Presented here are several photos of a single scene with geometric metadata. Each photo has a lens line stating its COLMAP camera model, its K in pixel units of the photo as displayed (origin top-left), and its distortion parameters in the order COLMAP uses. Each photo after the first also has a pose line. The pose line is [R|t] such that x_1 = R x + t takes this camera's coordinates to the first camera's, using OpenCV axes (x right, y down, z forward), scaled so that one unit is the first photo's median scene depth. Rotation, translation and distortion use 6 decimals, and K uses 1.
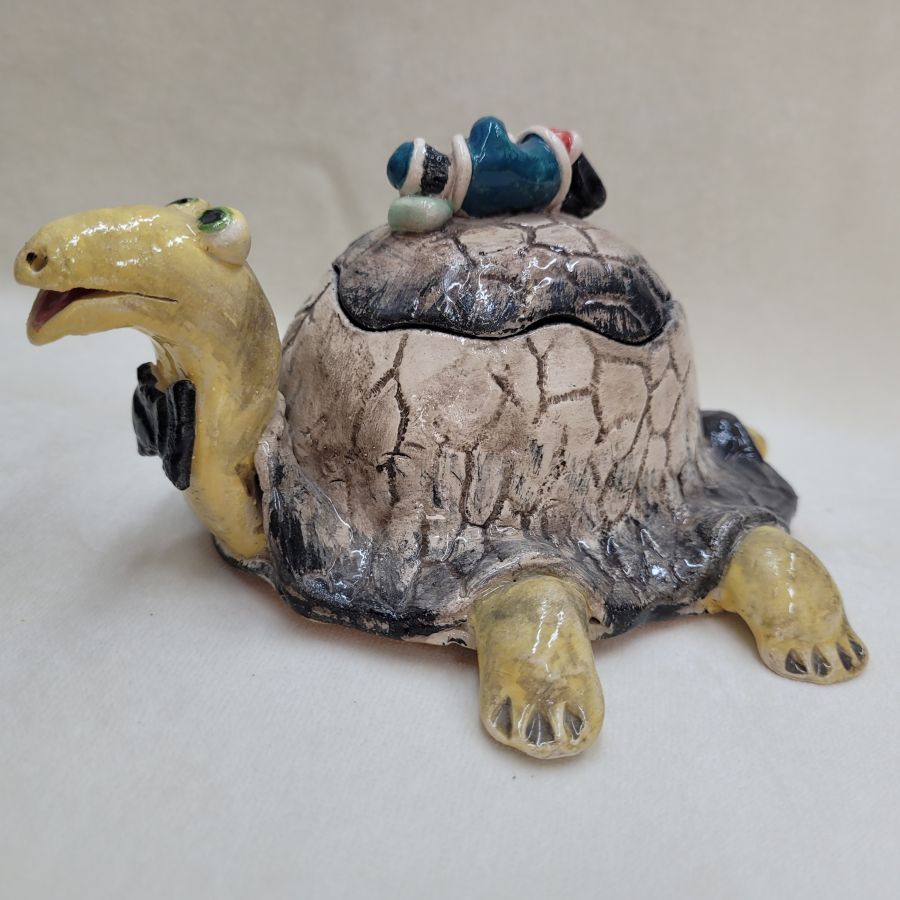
lens RADIAL K [[964.7, 0, 450.0], [0, 964.7, 450.0], [0, 0, 1]] dist [-0.037047, 0.001818]
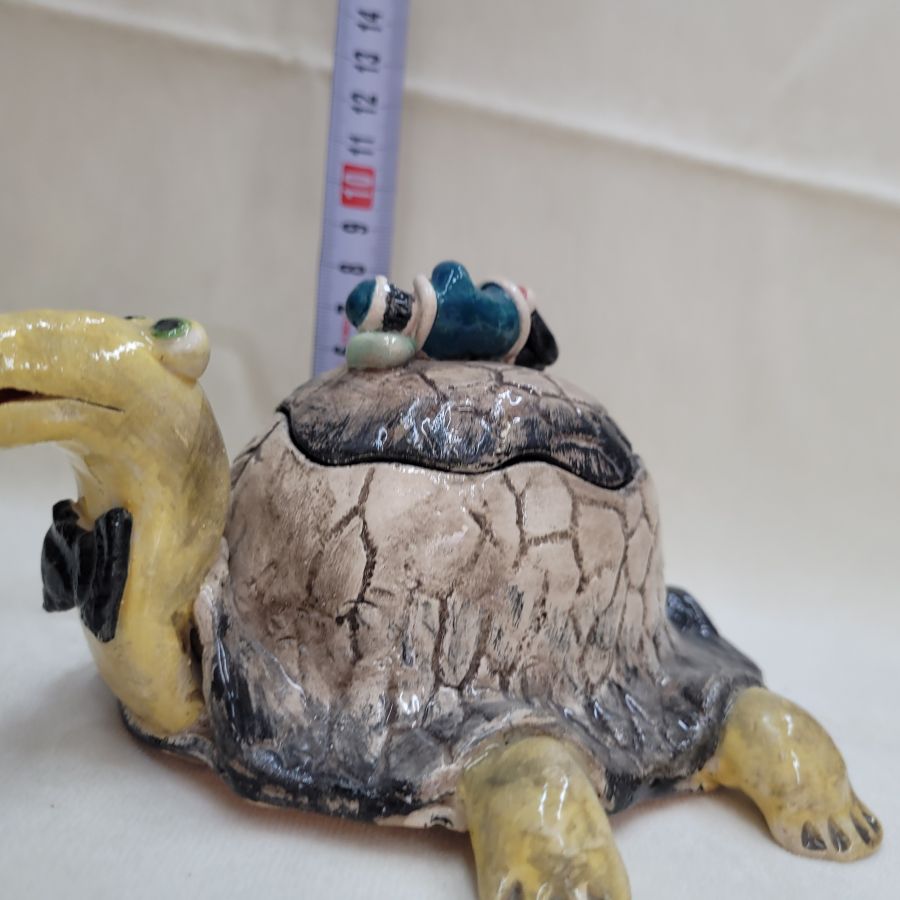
lens RADIAL K [[964.7, 0, 450.0], [0, 964.7, 450.0], [0, 0, 1]] dist [-0.037047, 0.001818]
pose [[0.987157, 0.021232, 0.158336, -0.115284], [0.021608, 0.964274, -0.264023, 0.101928], [-0.158285, 0.264053, 0.951431, 0.121582]]
